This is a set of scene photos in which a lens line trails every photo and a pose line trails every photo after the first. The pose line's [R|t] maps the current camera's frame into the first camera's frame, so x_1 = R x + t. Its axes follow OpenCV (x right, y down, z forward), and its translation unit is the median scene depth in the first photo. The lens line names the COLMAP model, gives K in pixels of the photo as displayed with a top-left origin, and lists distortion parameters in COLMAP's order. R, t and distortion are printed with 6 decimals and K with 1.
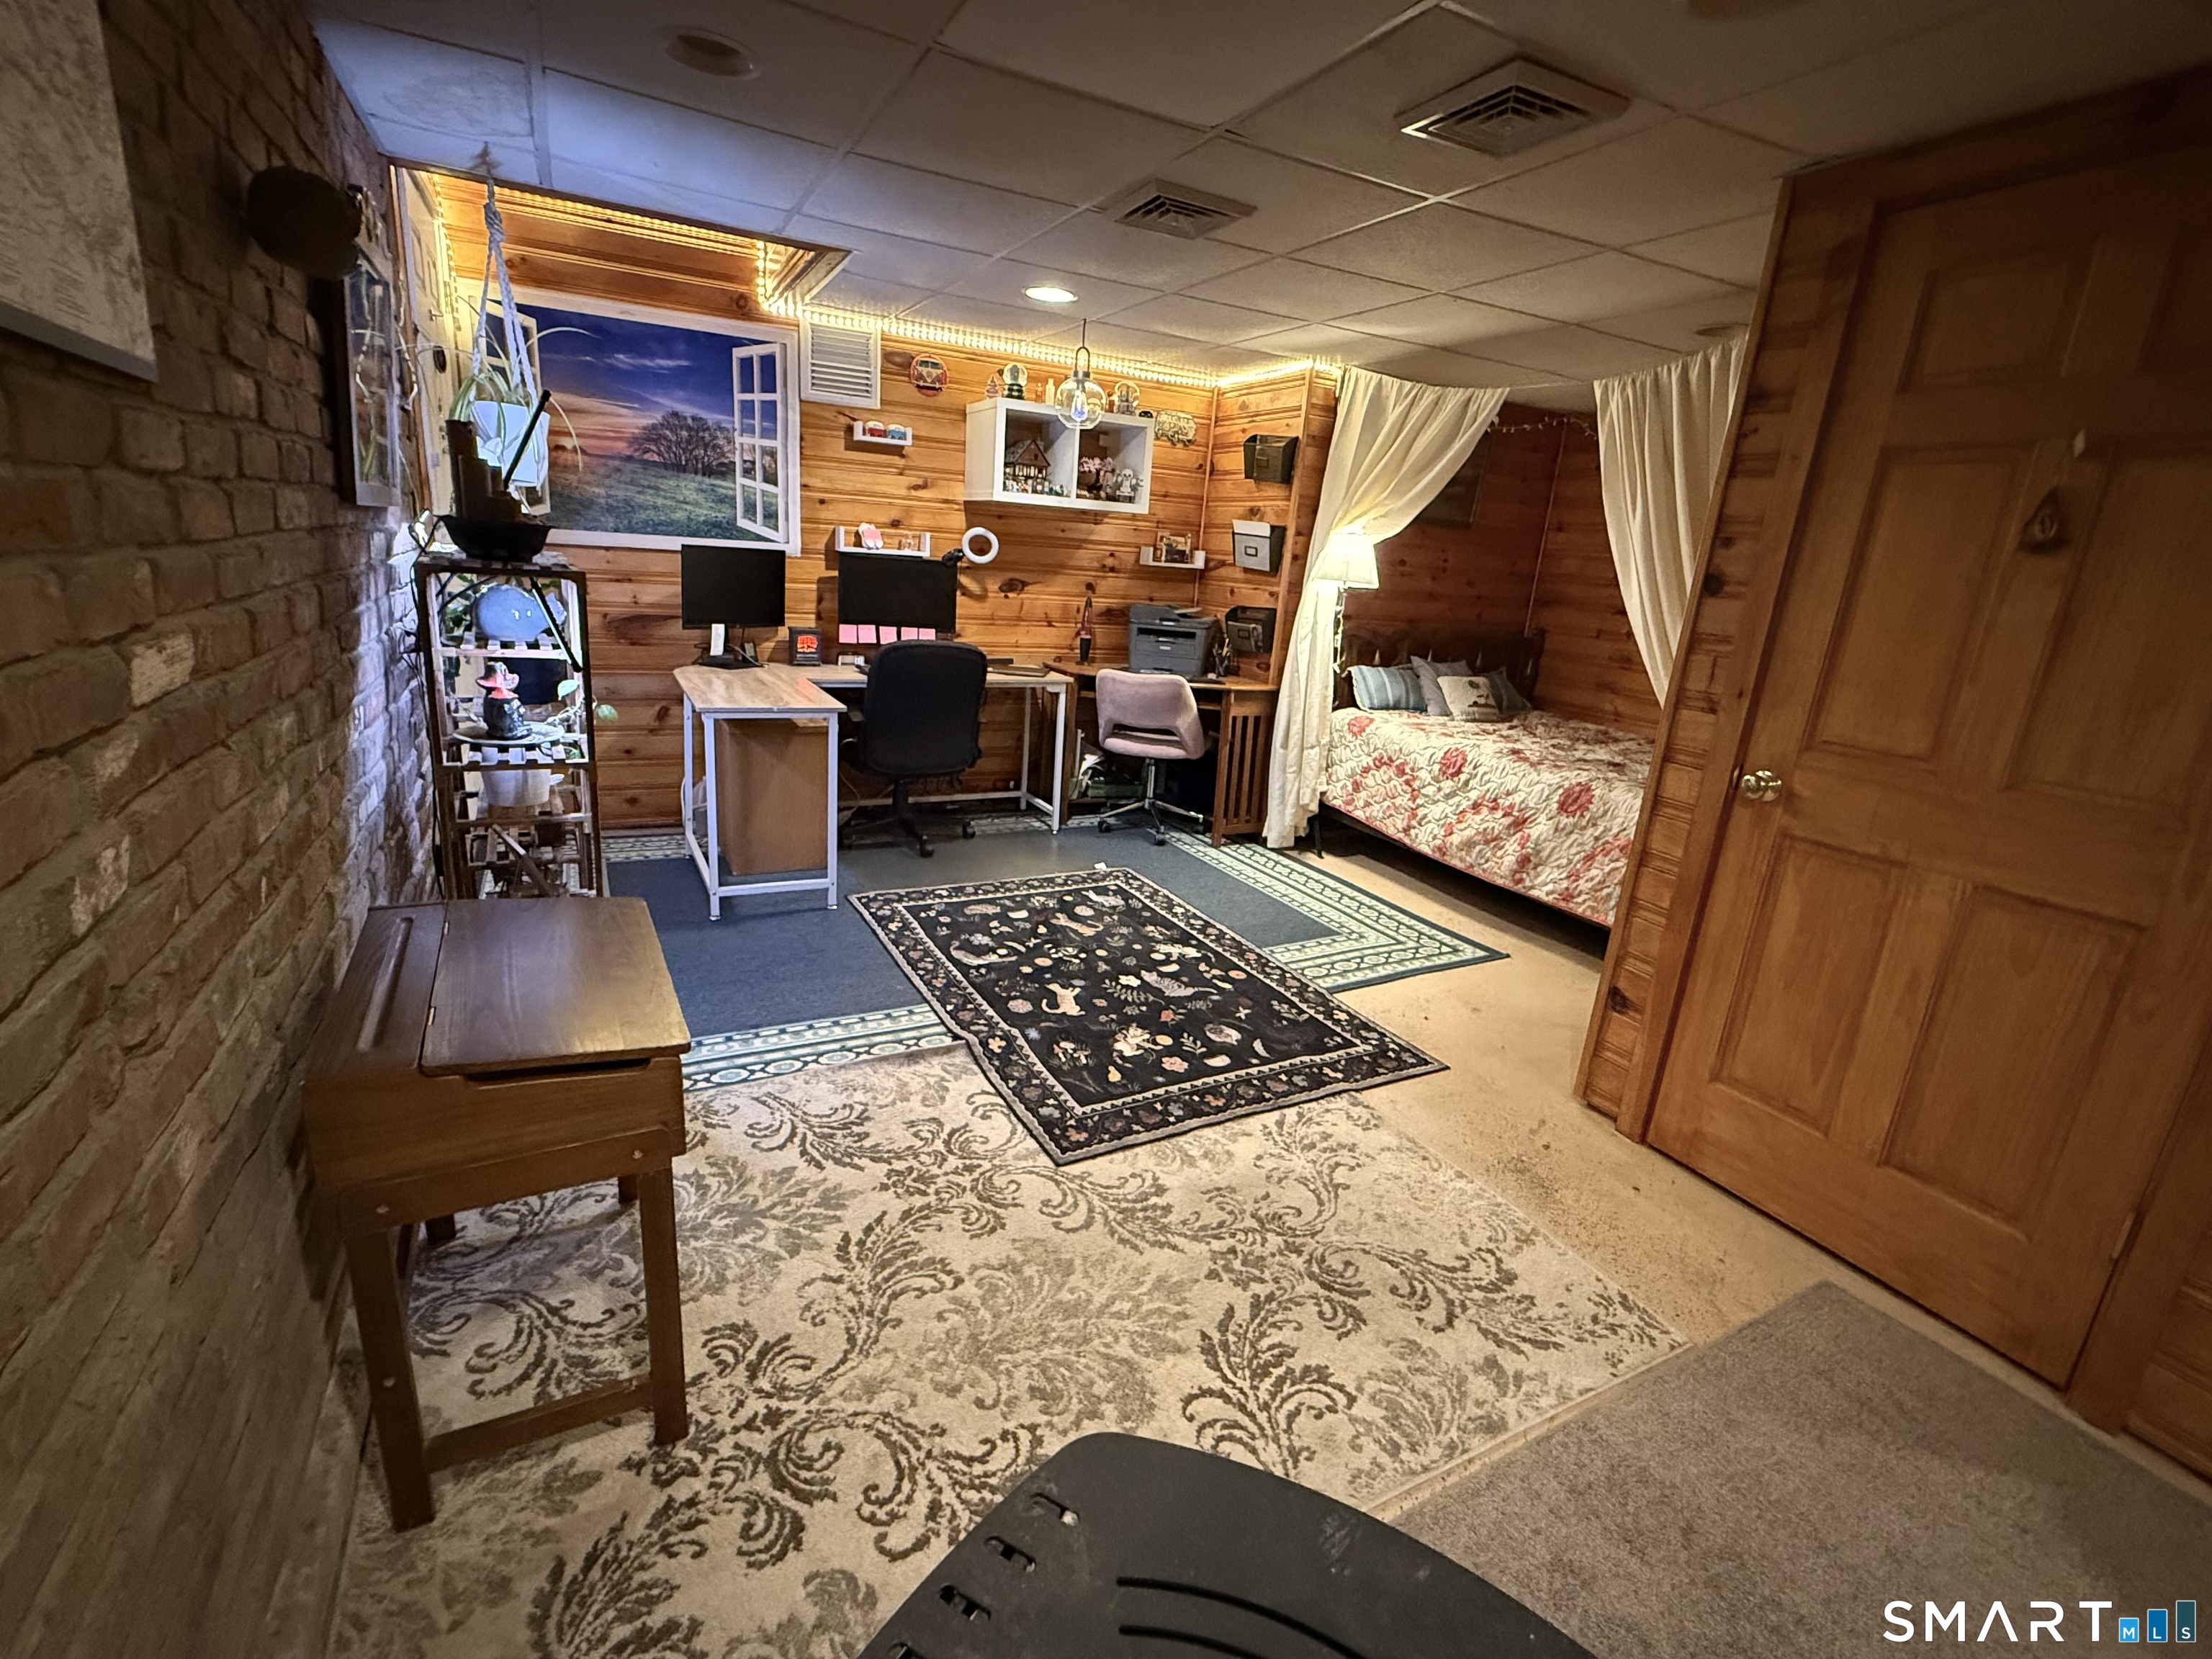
lens RADIAL K [[1001.5, 0, 1105.4], [0, 1001.5, 828.6], [0, 0, 1]] dist [-0.000139, 0.000065]
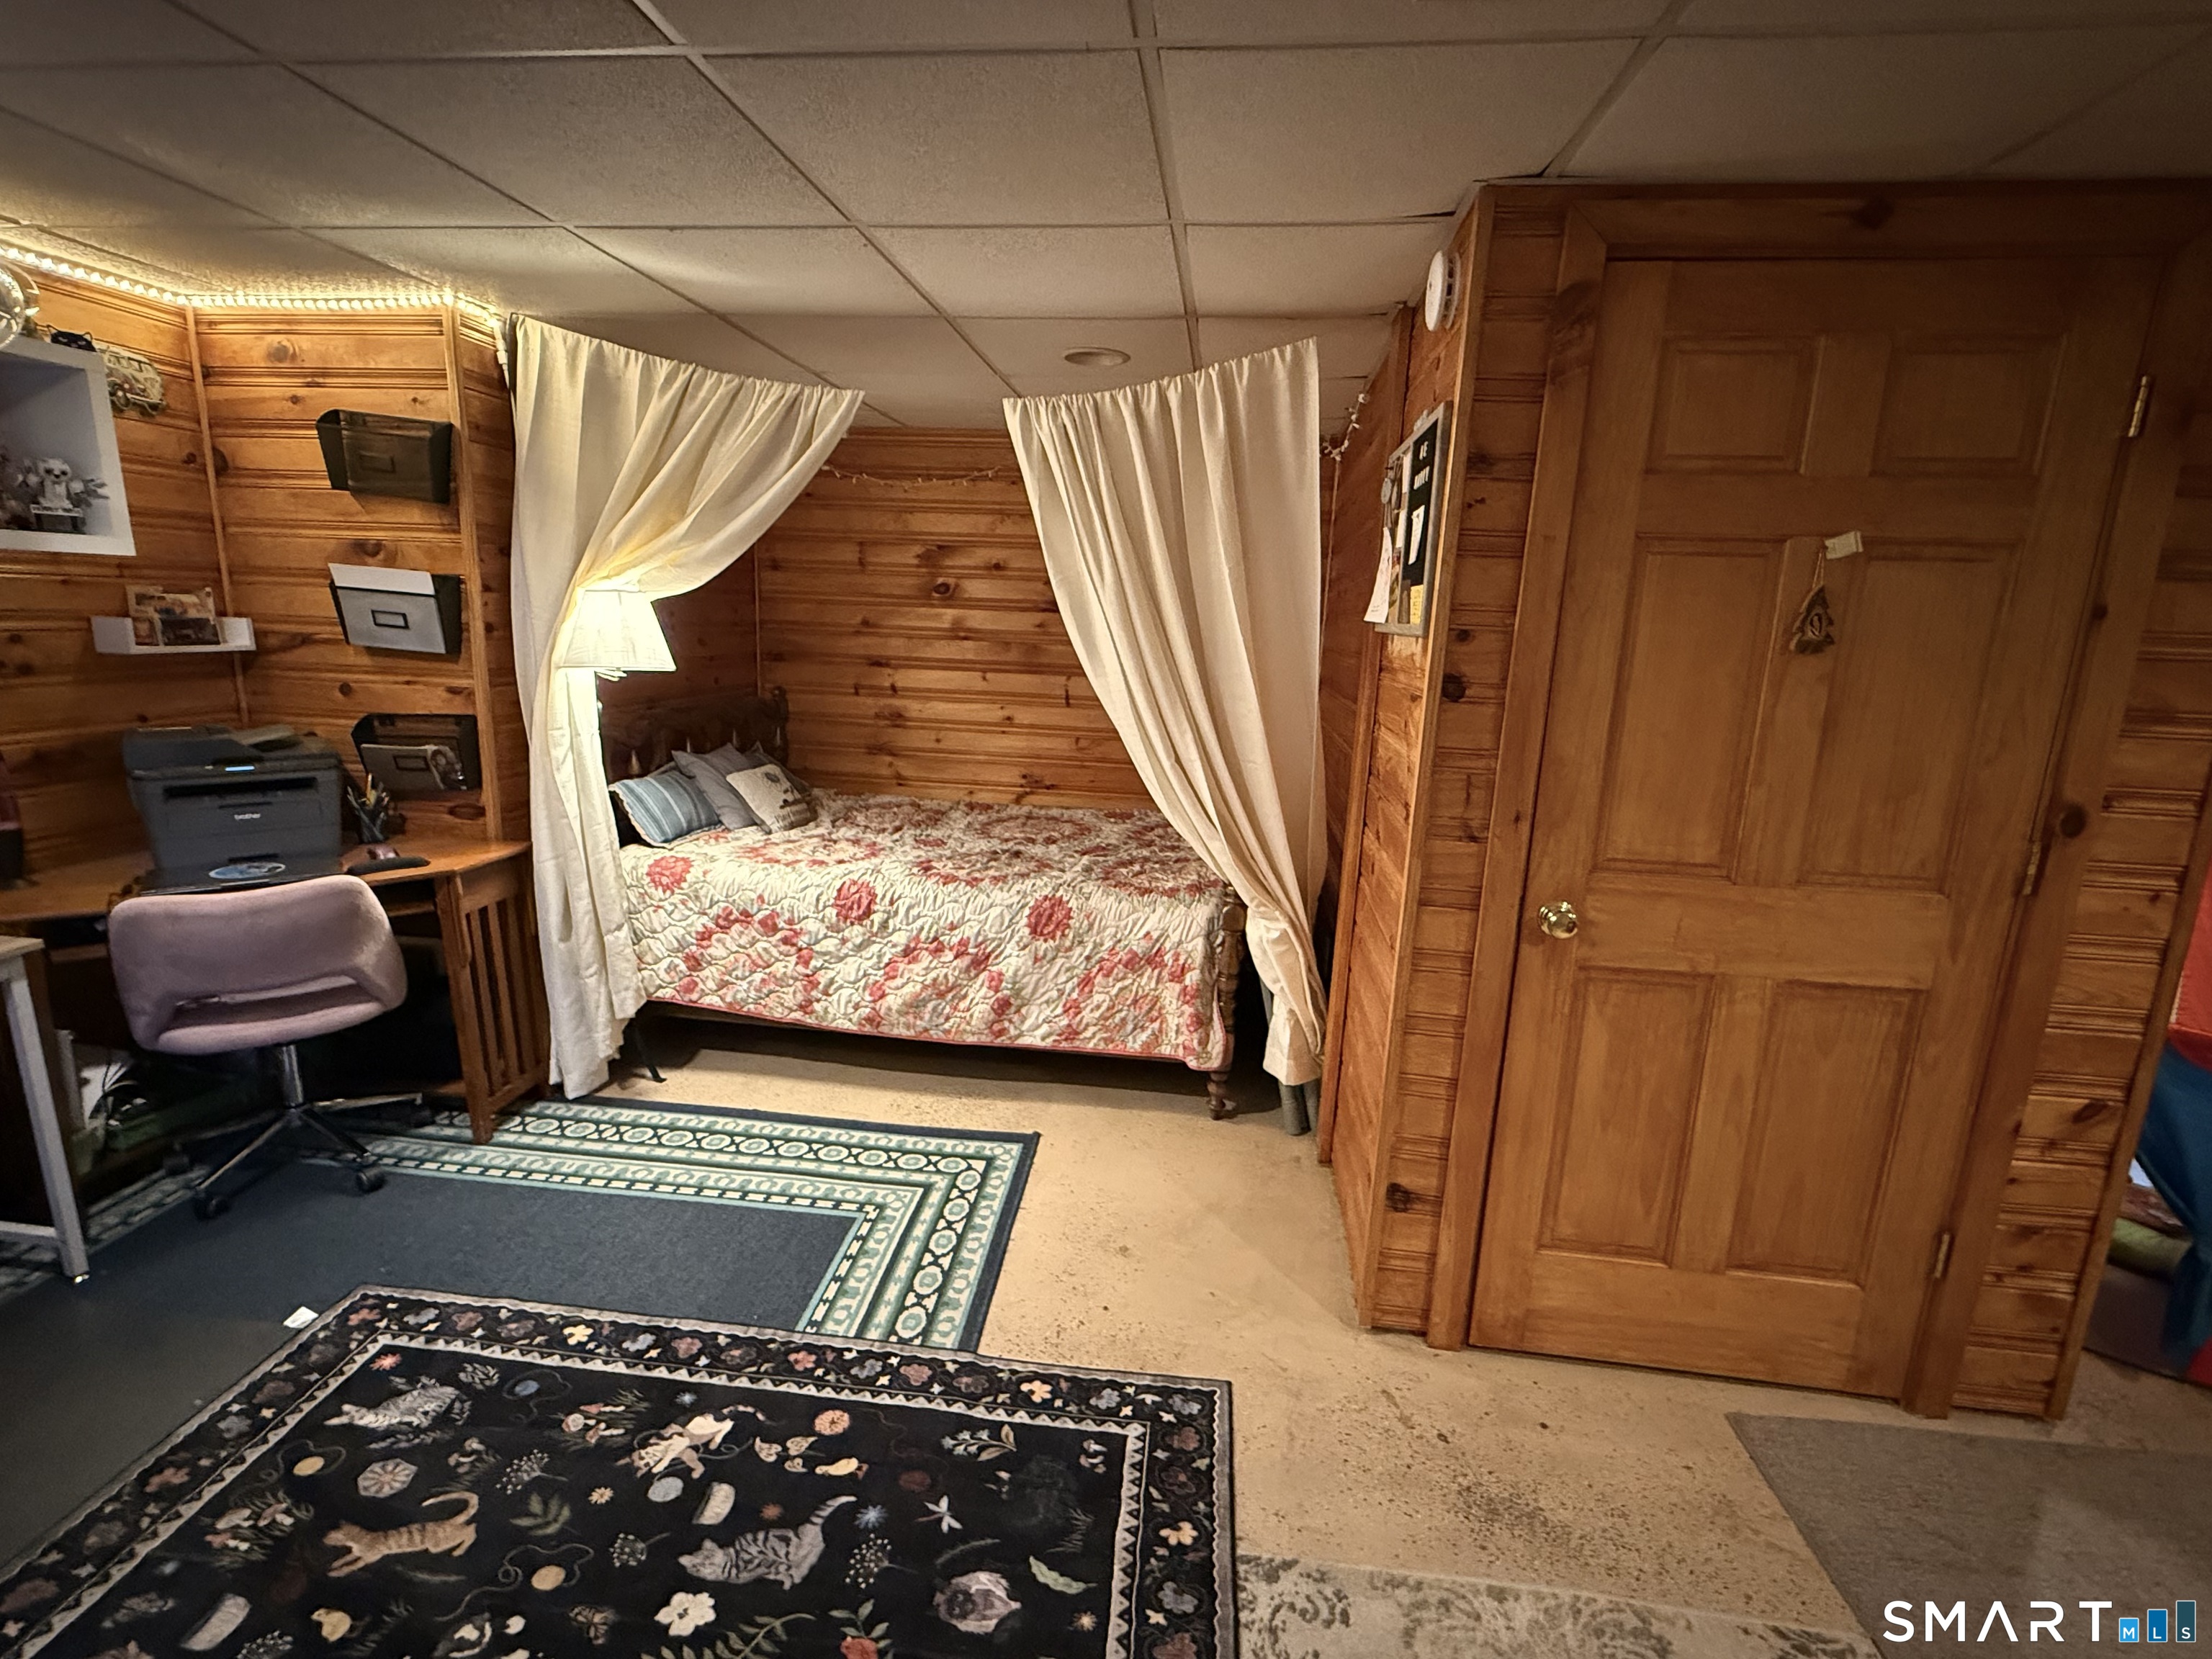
lens RADIAL K [[1001.5, 0, 1111.5], [0, 1001.5, 833.1], [0, 0, 1]] dist [-0.000139, 0.000065]
pose [[0.564427, -0.224027, 0.794502, -0.119836], [0.223748, 0.967959, 0.113982, -0.160846], [-0.794581, 0.113434, 0.596468, 0.425818]]
